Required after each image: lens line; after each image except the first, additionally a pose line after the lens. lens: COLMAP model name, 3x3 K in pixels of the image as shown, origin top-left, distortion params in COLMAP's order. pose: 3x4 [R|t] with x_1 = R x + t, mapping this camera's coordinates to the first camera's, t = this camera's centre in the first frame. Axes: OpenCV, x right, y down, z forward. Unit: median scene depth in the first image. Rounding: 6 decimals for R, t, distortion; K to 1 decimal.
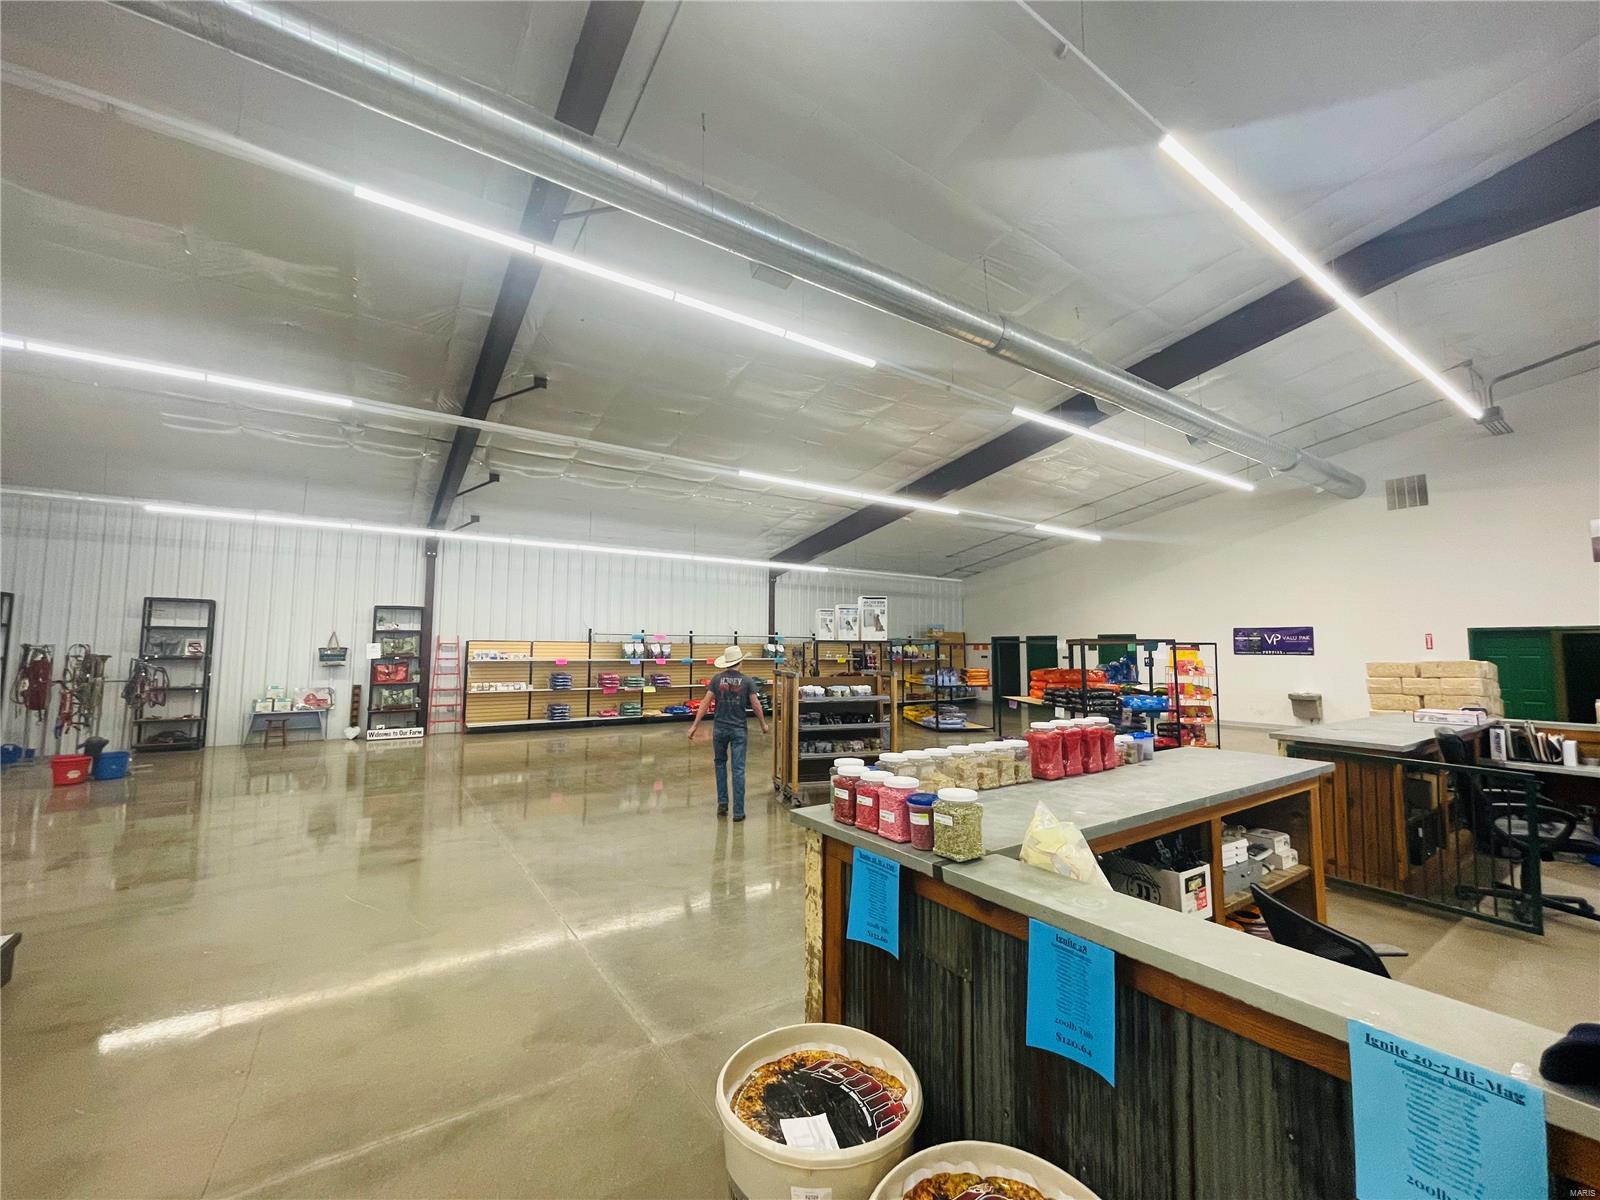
lens RADIAL K [[631.5, 0, 802.9], [0, 631.5, 608.2], [0, 0, 1]] dist [-0.000103, 0.000128]
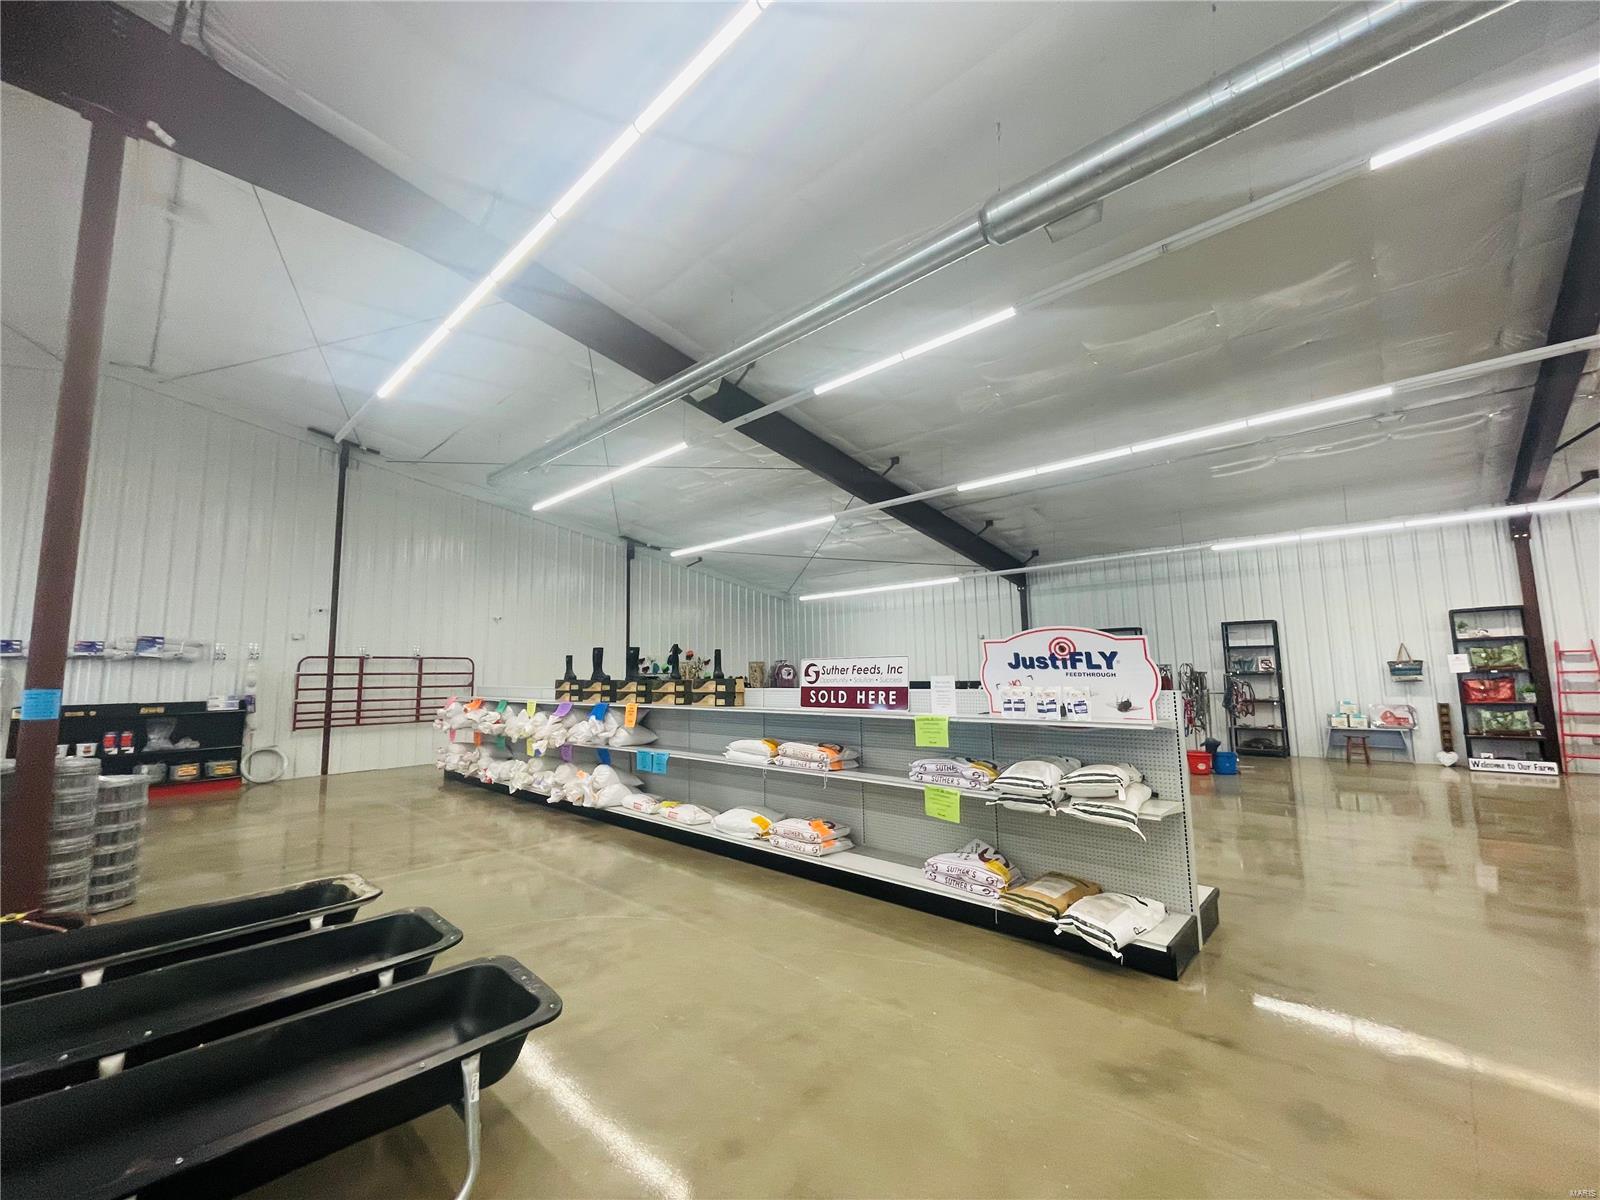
lens RADIAL K [[631.5, 0, 796.8], [0, 631.5, 607.5], [0, 0, 1]] dist [-0.000103, 0.000128]
pose [[0.247107, -0.109061, -0.962831, -0.084171], [0.084548, 0.992283, -0.090698, -0.004897], [0.965292, -0.058993, 0.254421, -0.067845]]
